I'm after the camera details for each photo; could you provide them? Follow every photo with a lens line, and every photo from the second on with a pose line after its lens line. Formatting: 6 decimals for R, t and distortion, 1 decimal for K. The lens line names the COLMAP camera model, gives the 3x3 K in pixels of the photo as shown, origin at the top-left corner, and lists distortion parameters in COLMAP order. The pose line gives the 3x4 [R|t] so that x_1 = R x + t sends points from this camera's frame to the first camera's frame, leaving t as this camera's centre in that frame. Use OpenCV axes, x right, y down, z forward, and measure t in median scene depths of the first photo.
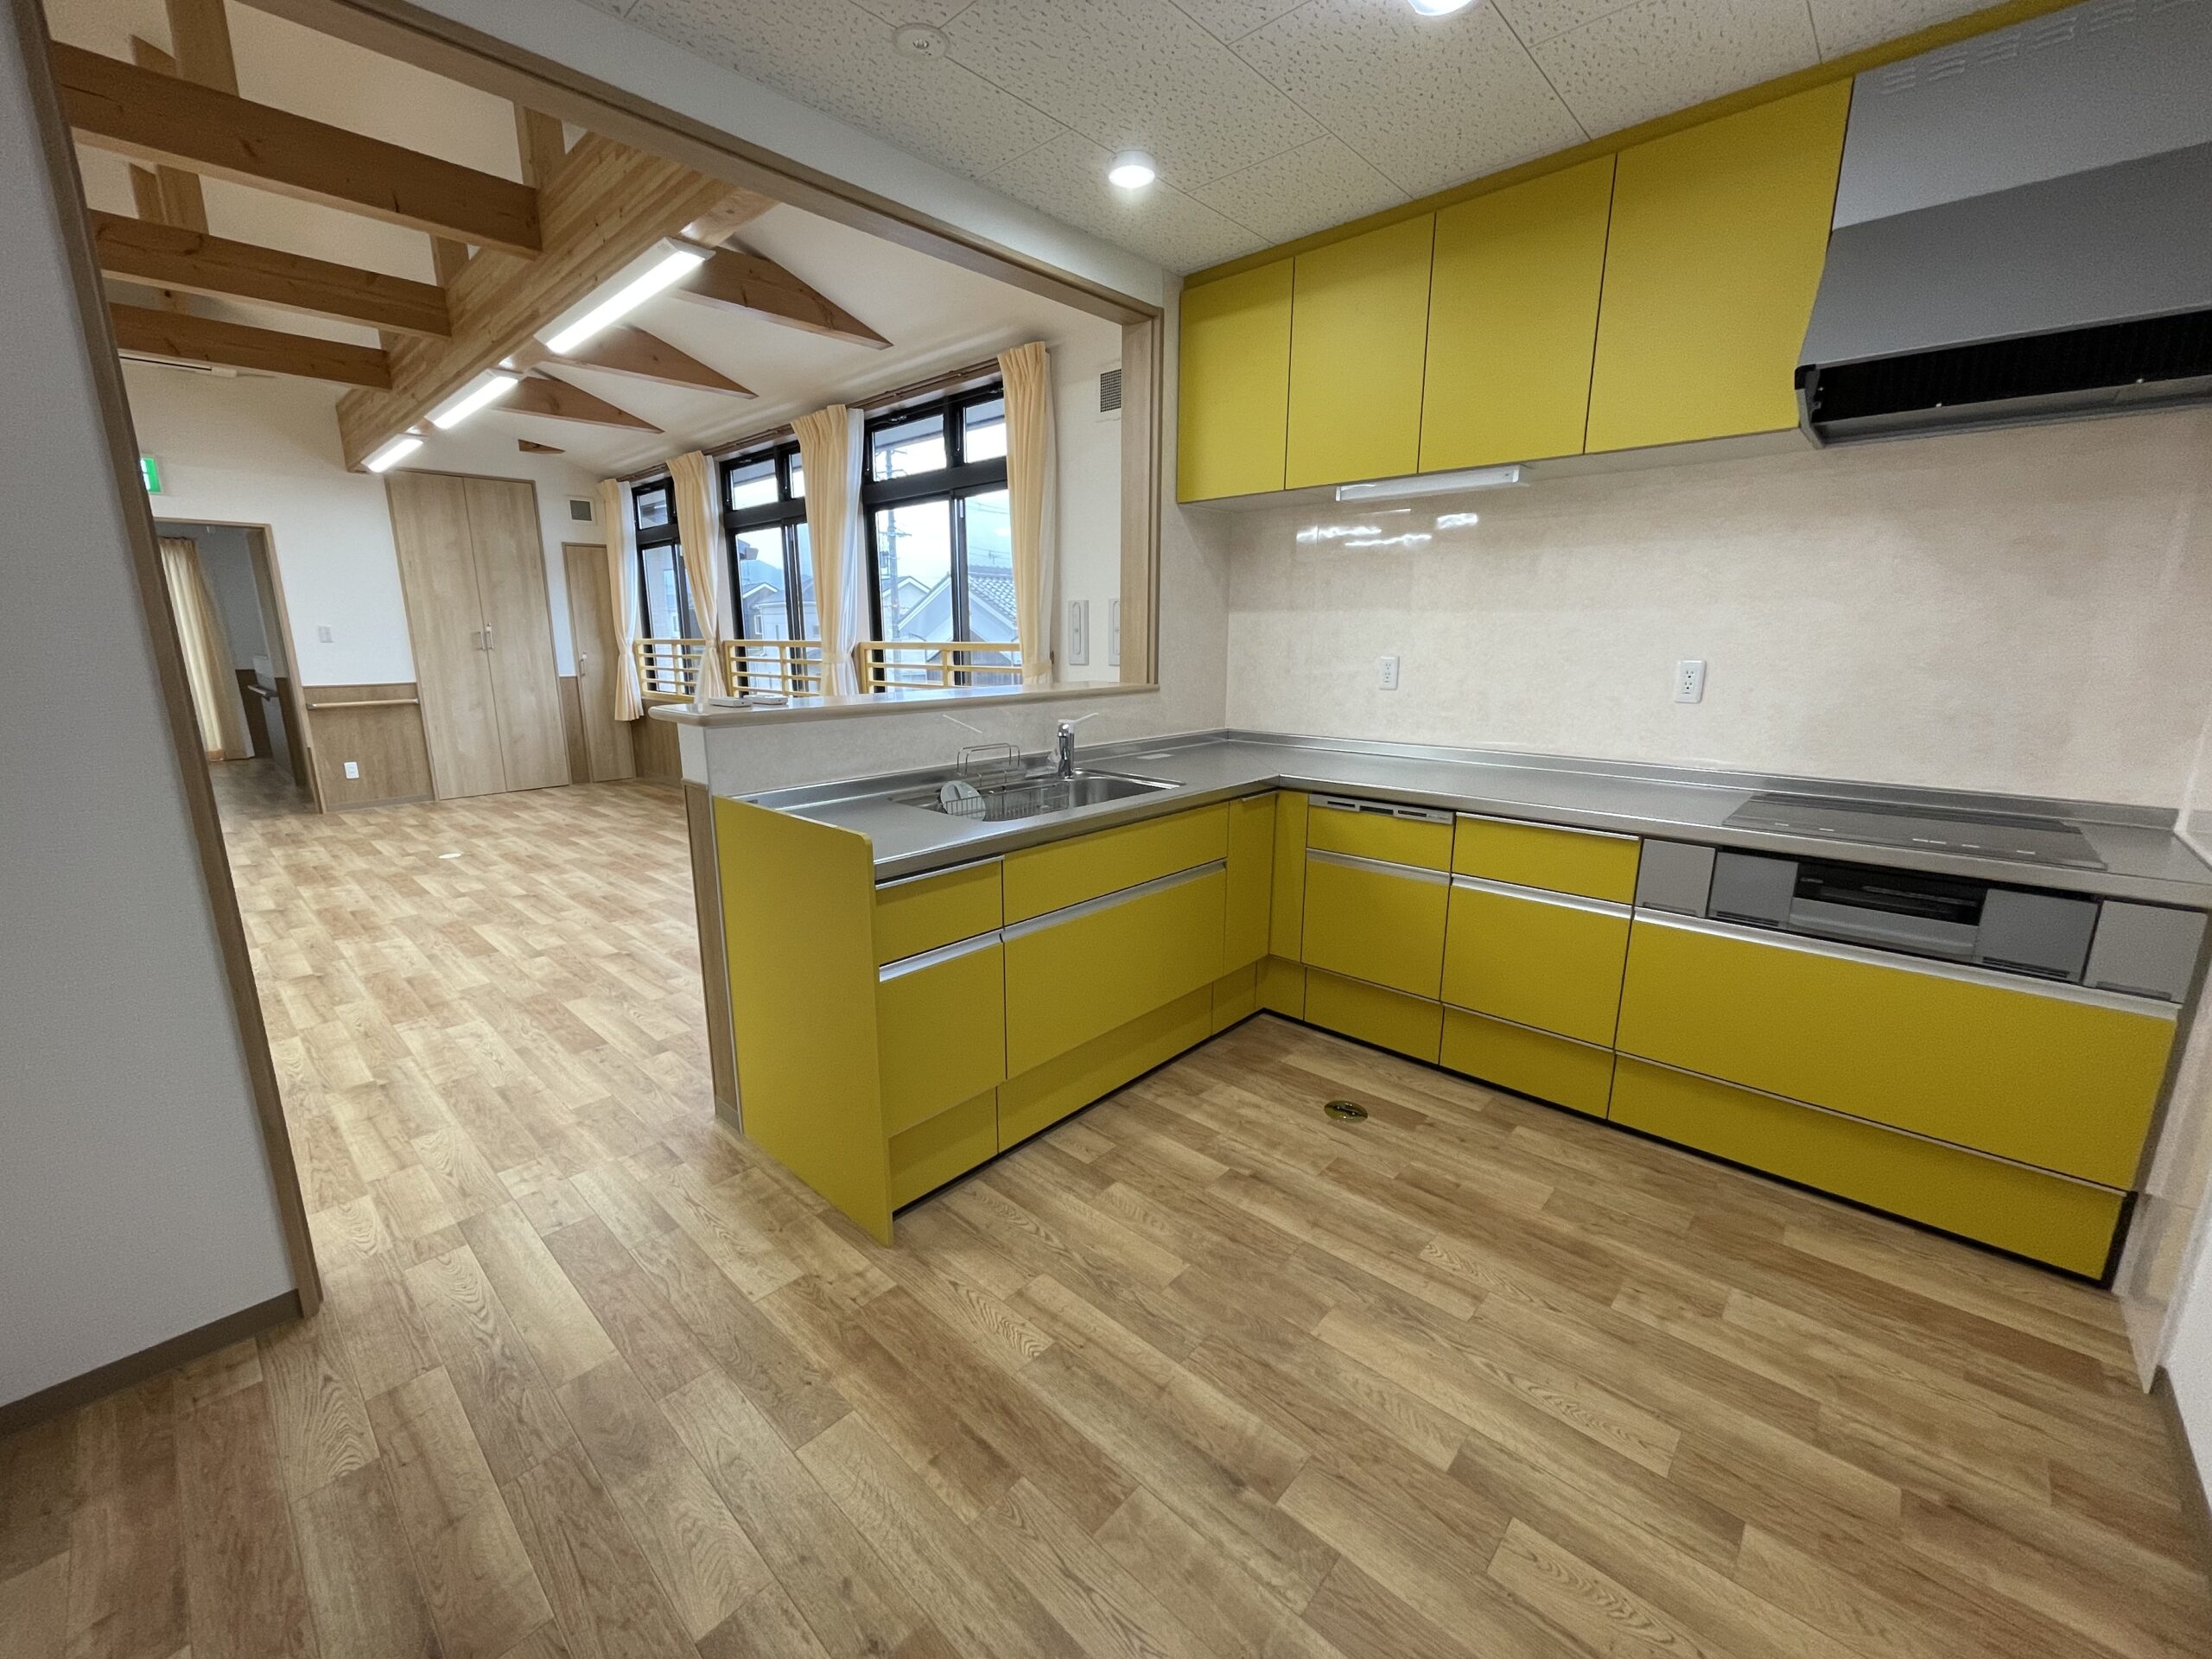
lens RADIAL K [[886.8, 0, 1085.7], [0, 886.8, 829.2], [0, 0, 1]] dist [-0.014820, 0.006356]
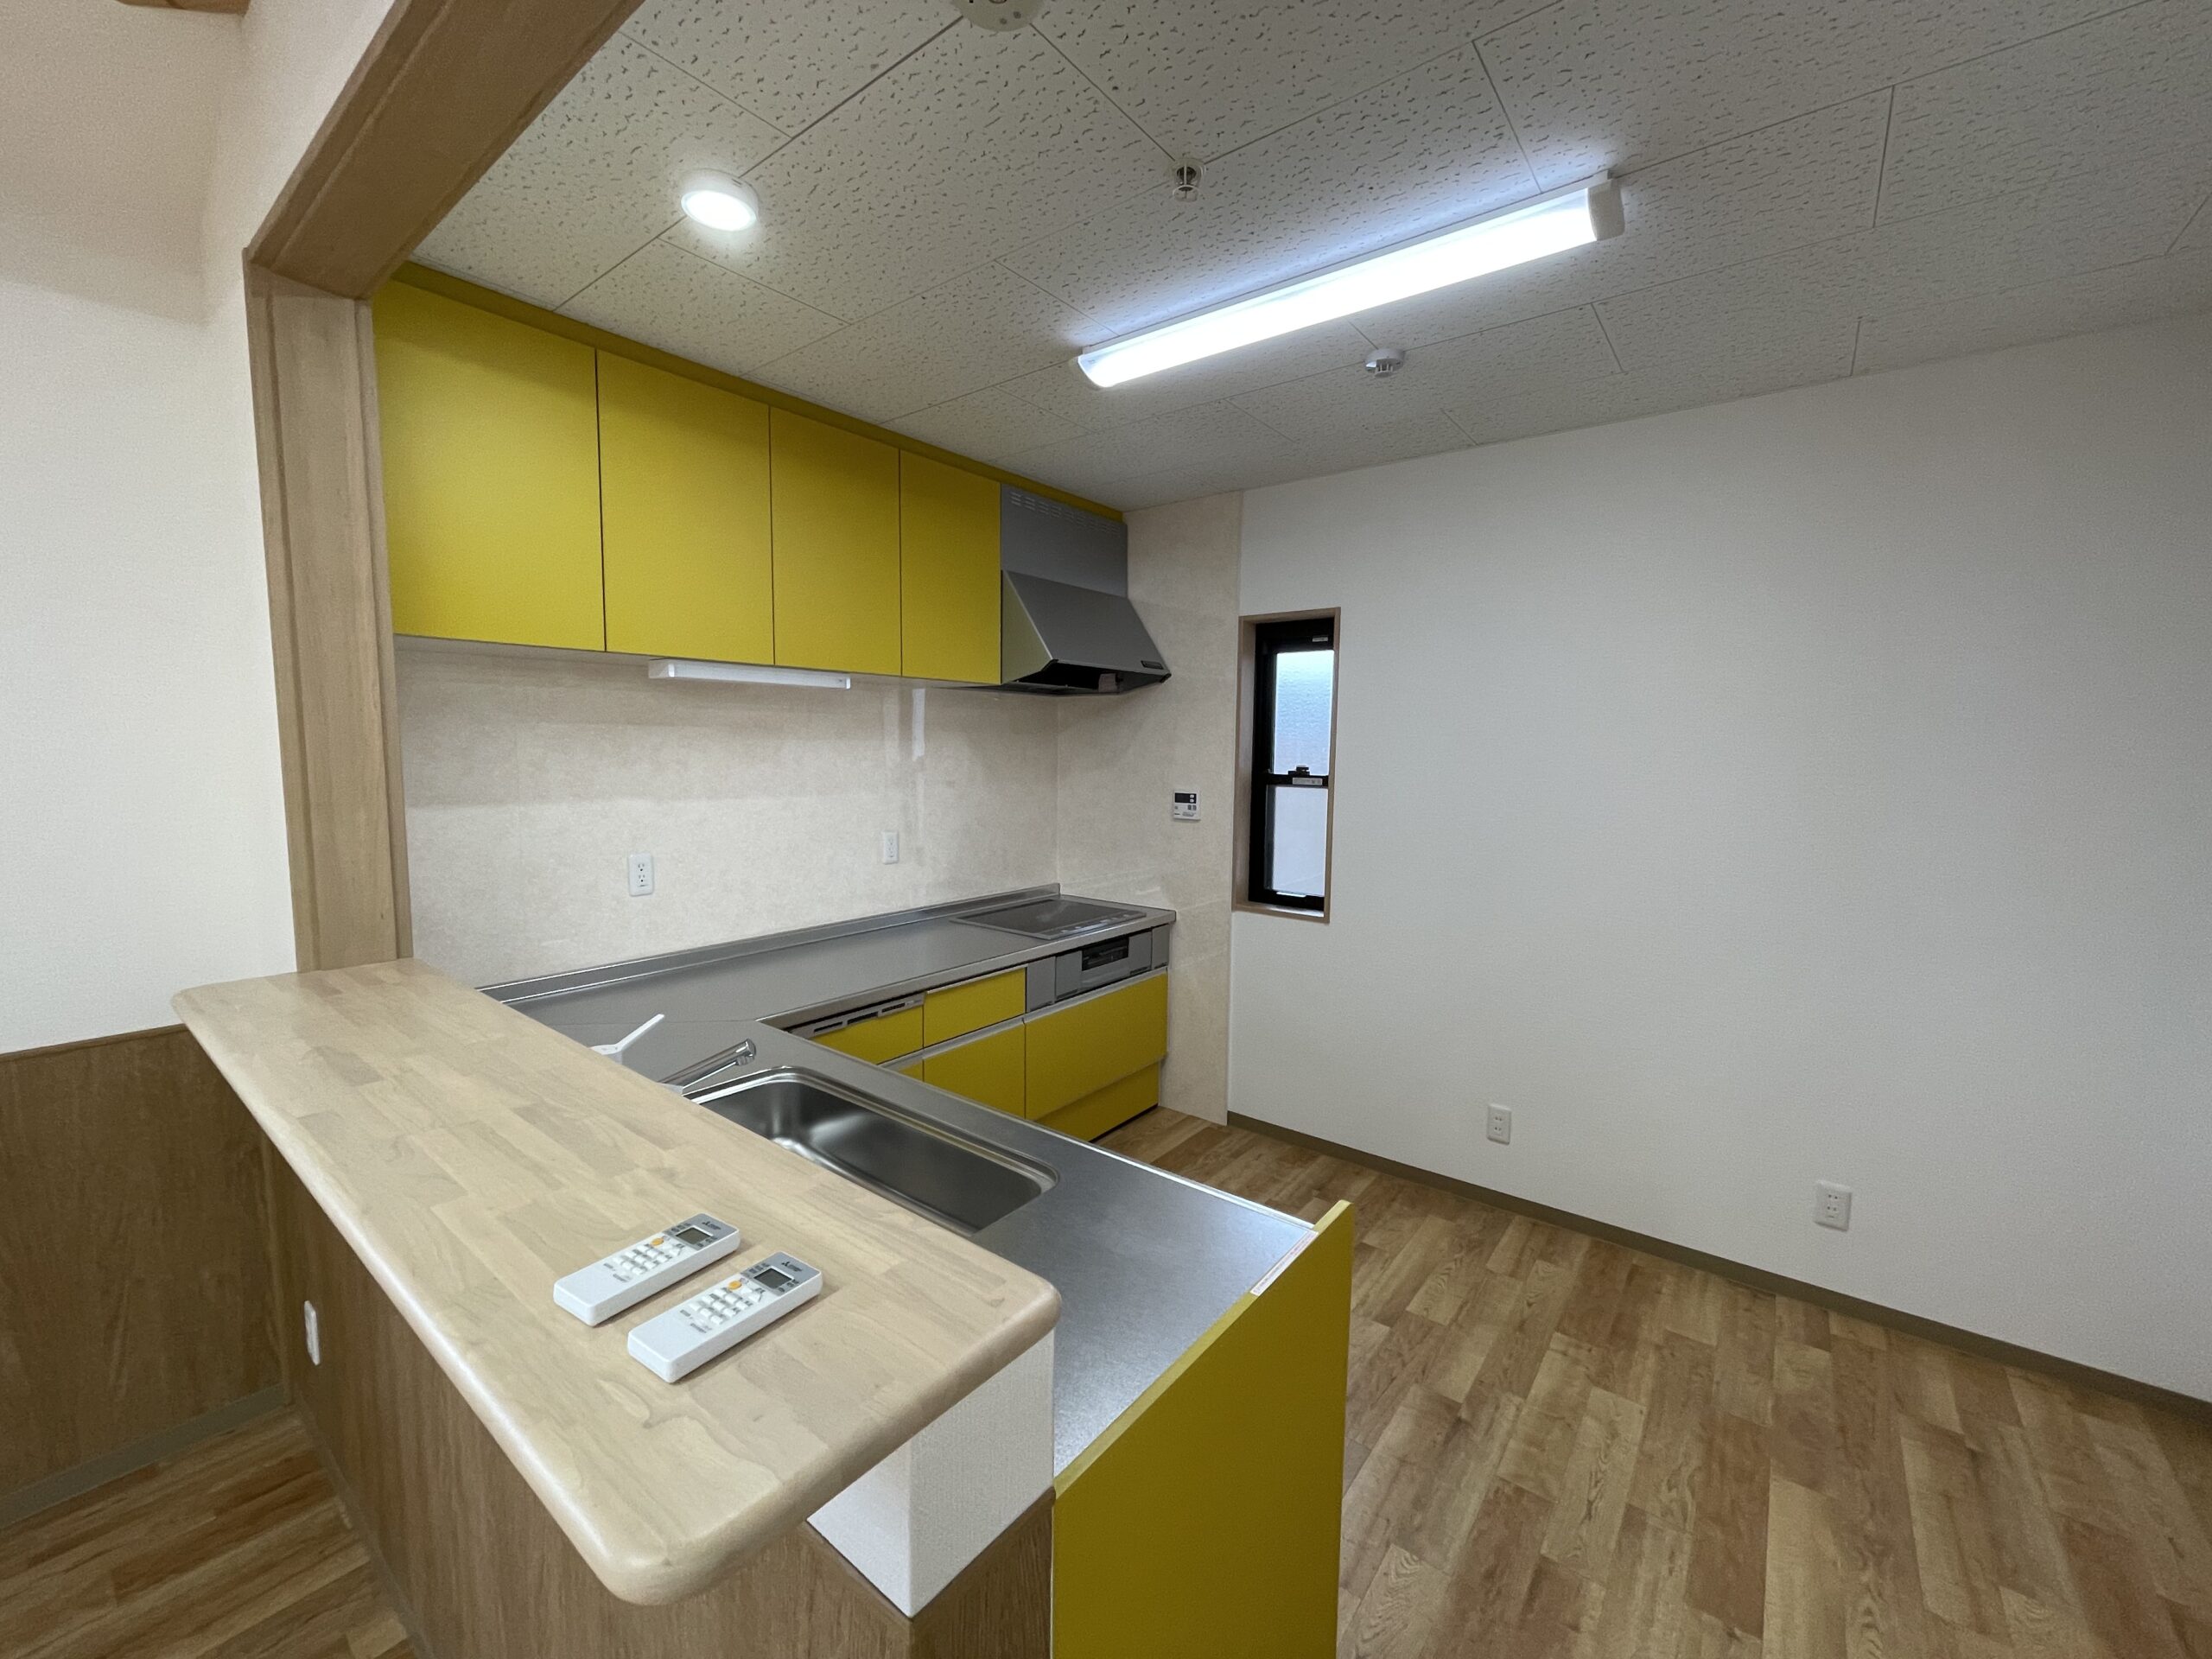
lens RADIAL K [[886.8, 0, 1085.7], [0, 886.8, 829.2], [0, 0, 1]] dist [-0.014820, 0.006356]
pose [[-0.077064, -0.091646, 0.992805, -0.963223], [0.209481, 0.972051, 0.105990, -0.424022], [-0.974771, 0.216142, -0.055712, 1.236281]]
